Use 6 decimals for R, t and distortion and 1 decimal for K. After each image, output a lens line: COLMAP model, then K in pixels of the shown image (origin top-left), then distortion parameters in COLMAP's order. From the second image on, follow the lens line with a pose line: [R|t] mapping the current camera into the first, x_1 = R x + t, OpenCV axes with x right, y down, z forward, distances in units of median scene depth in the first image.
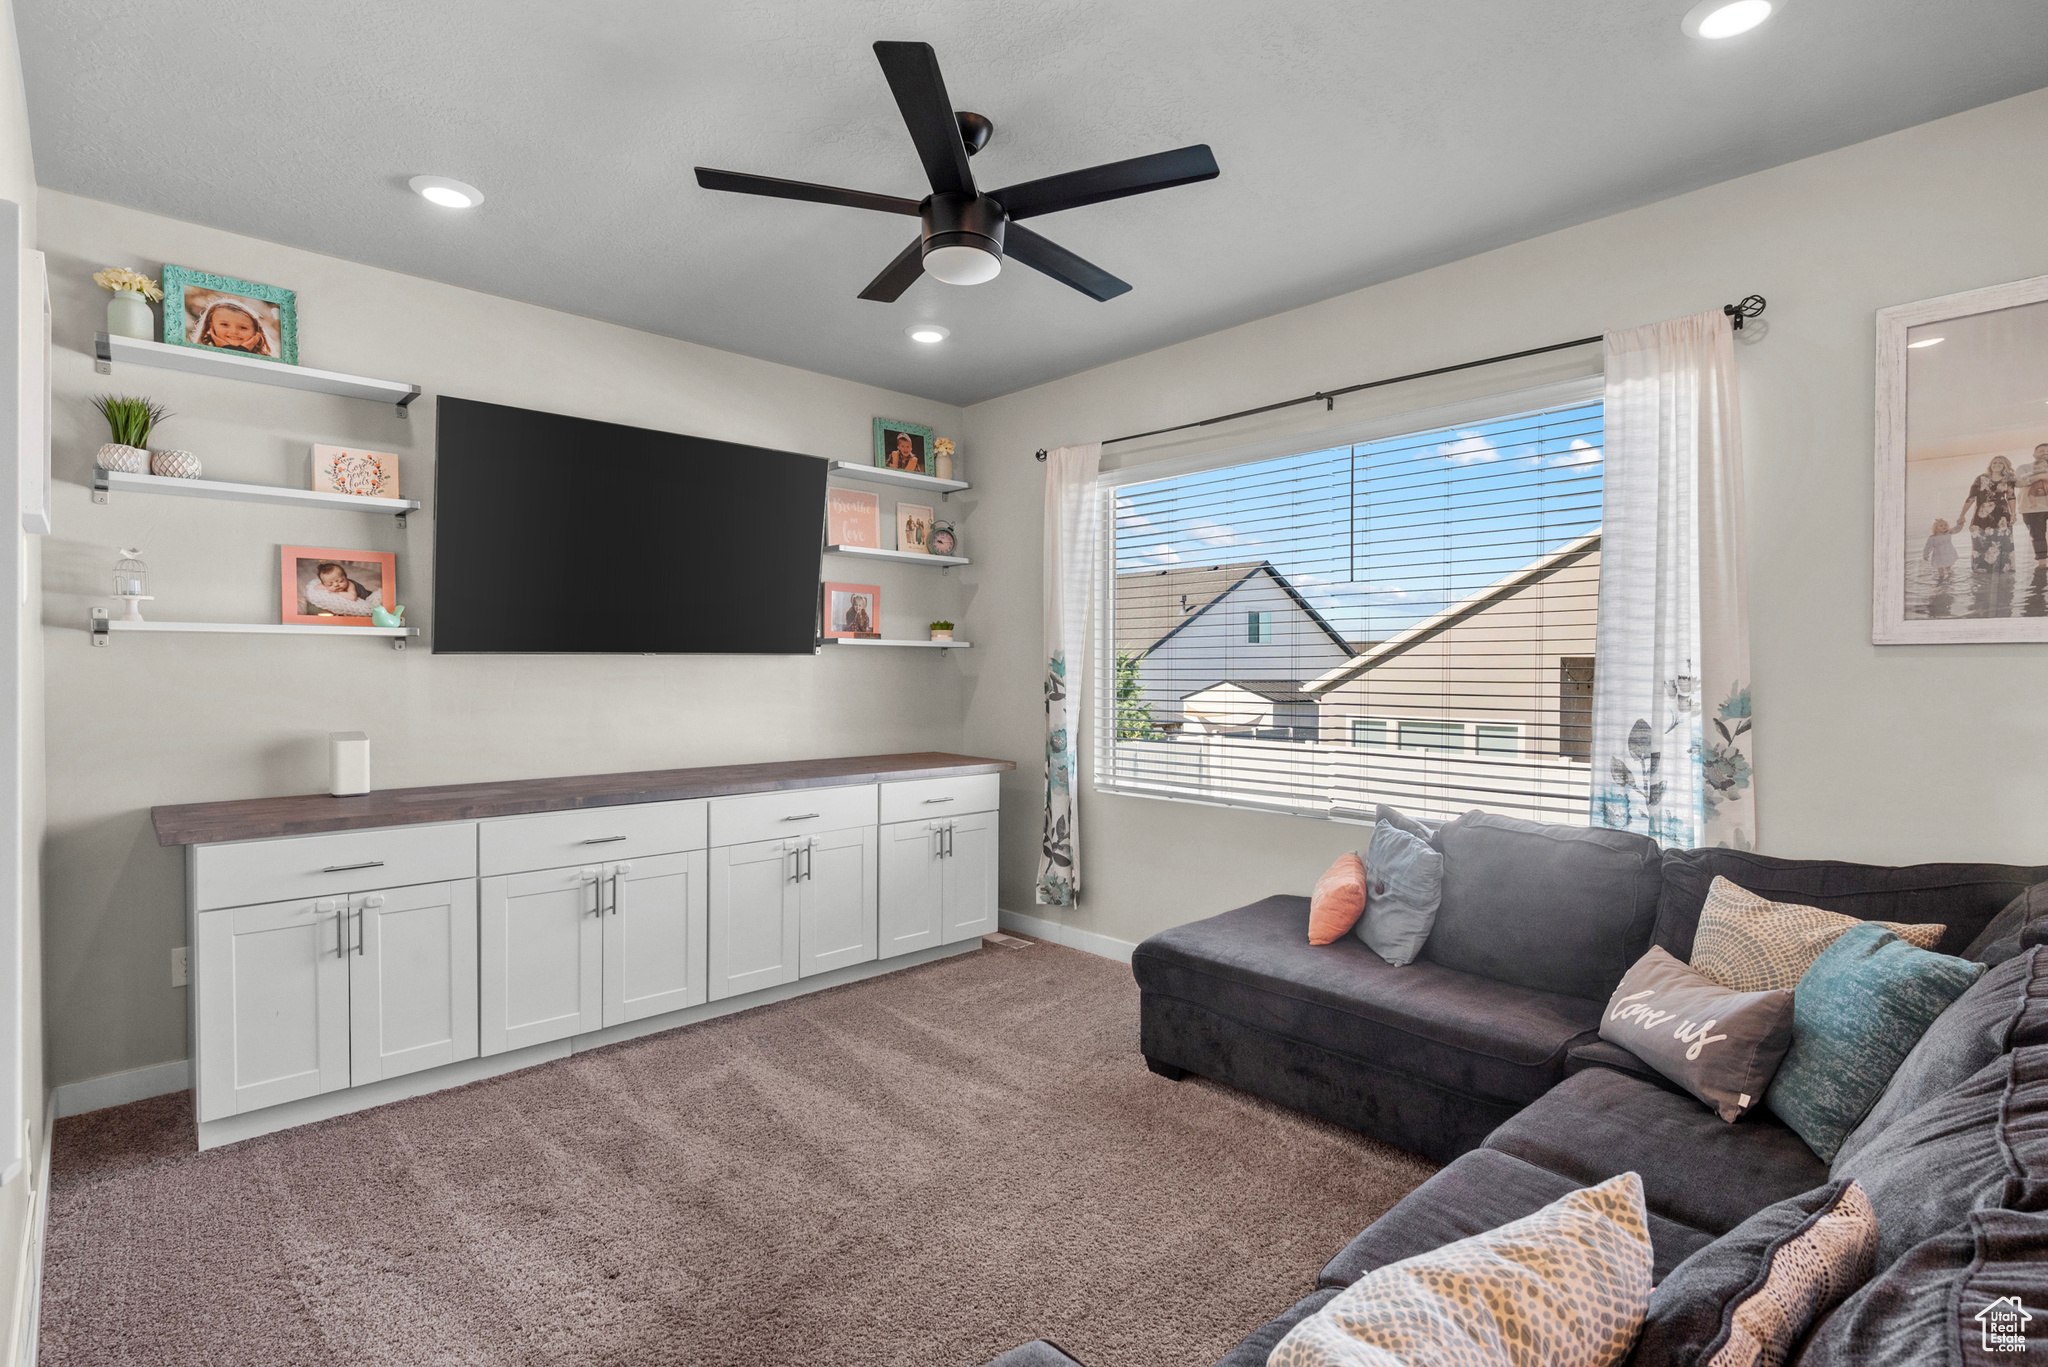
lens RADIAL K [[985.3, 0, 1032.4], [0, 985.3, 685.6], [0, 0, 1]] dist [-0.000438, -0.000204]
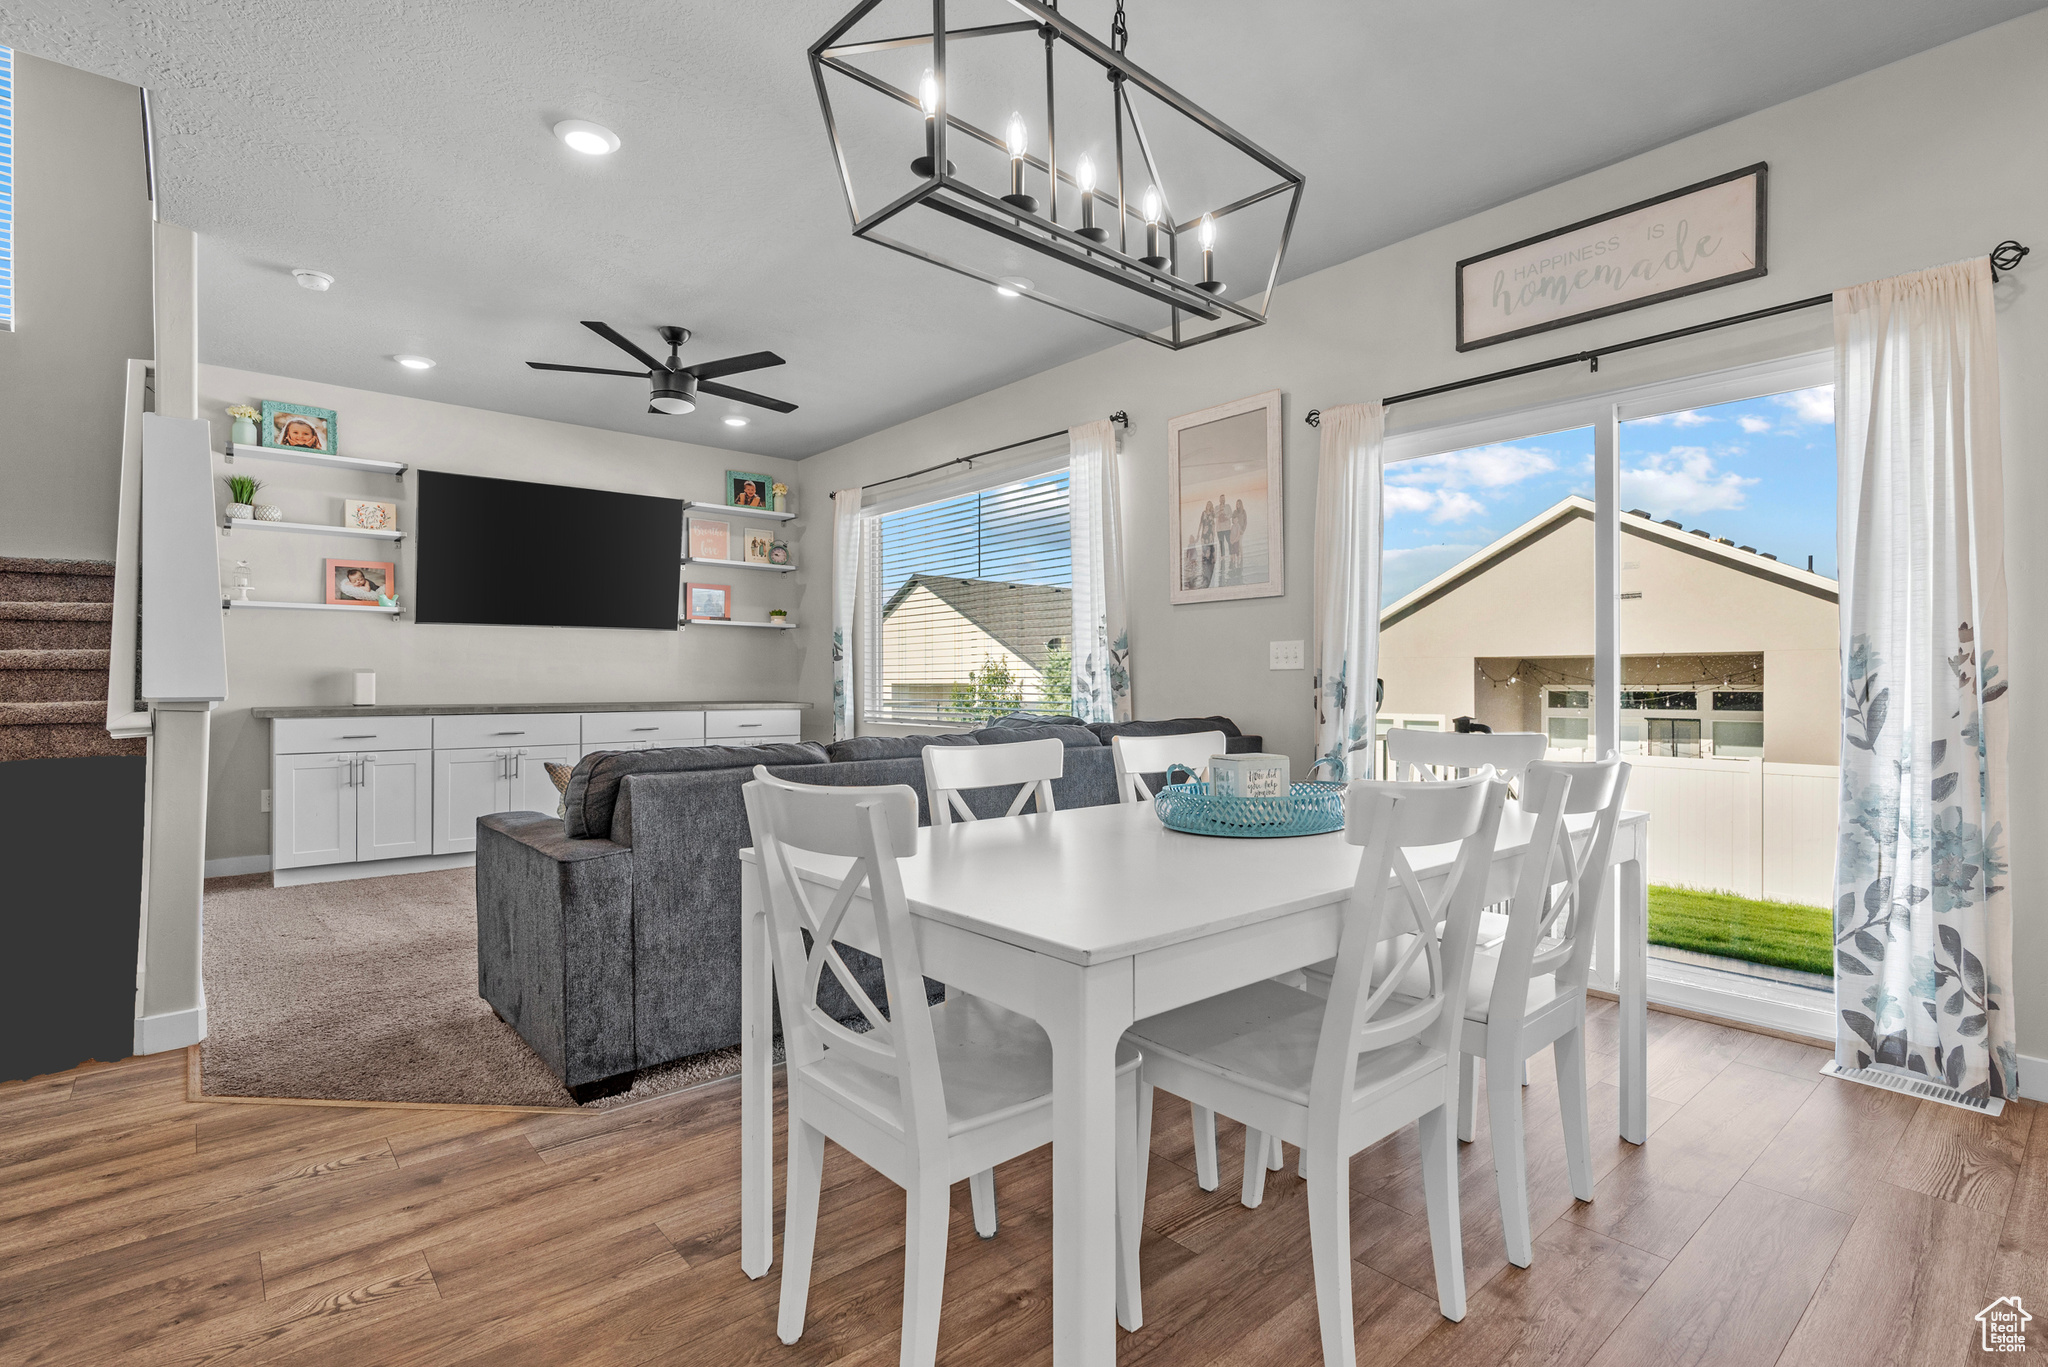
lens RADIAL K [[960.3, 0, 1026.7], [0, 960.3, 678.8], [0, 0, 1]] dist [-0.000590, 0.000676]
pose [[0.998875, -0.002701, -0.047349, 0.521035], [0.001712, 0.999780, -0.020916, 0.100984], [0.047395, 0.020811, 0.998659, -0.592563]]
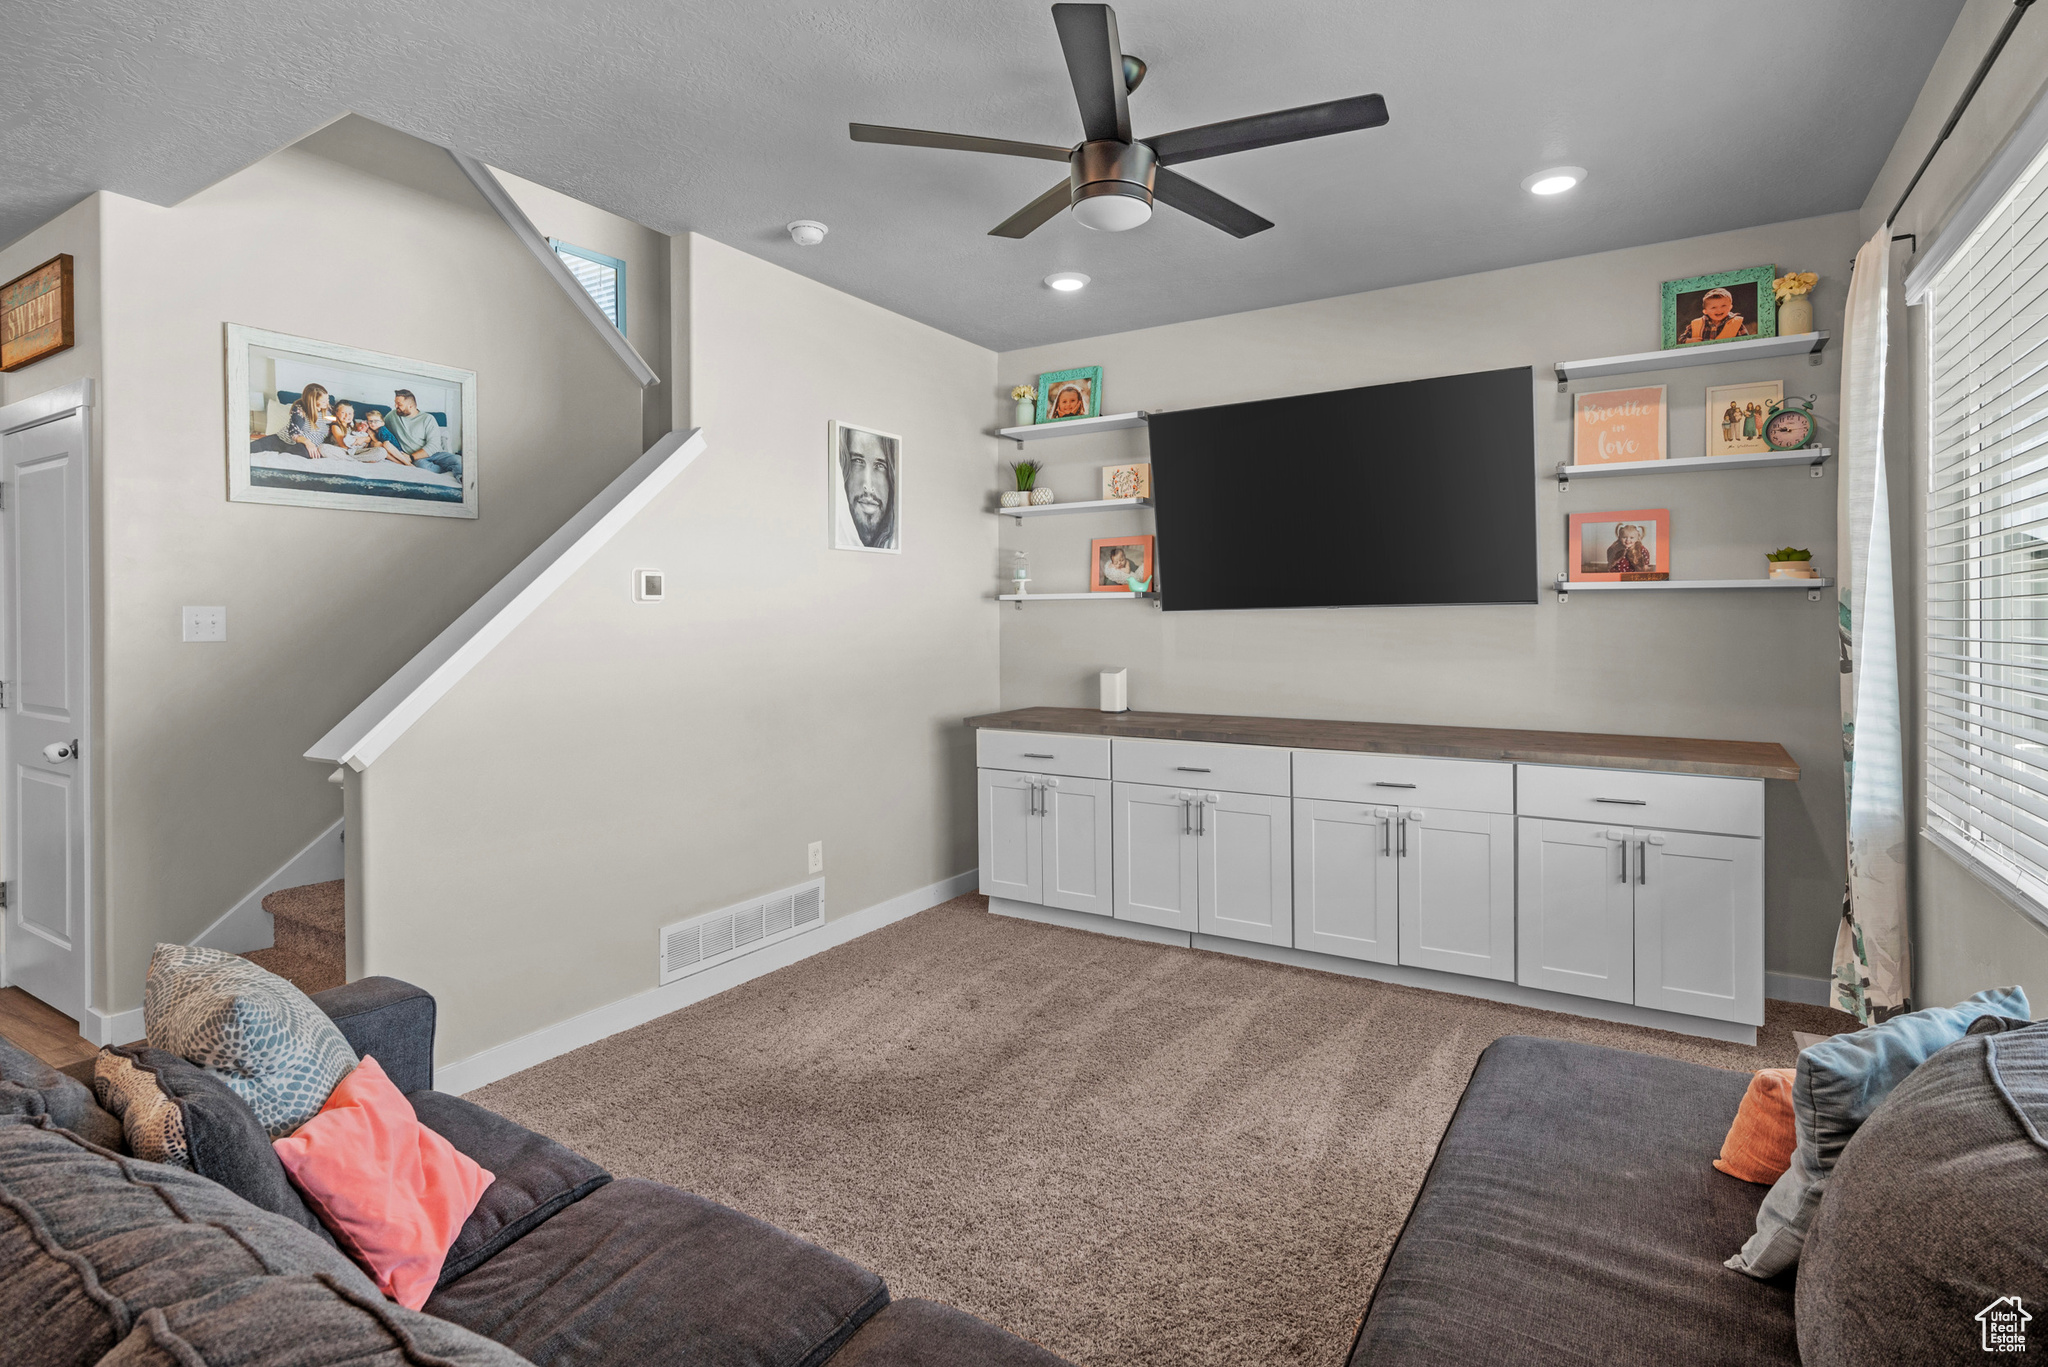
lens RADIAL K [[1013.2, 0, 1032.8], [0, 1013.2, 626.5], [0, 0, 1]] dist [-0.003048, -0.000334]
pose [[0.258306, 0.002251, -0.966061, 0.674822], [-0.012693, 0.999919, -0.001064, -0.008195], [0.965980, 0.012537, 0.258314, 0.509799]]
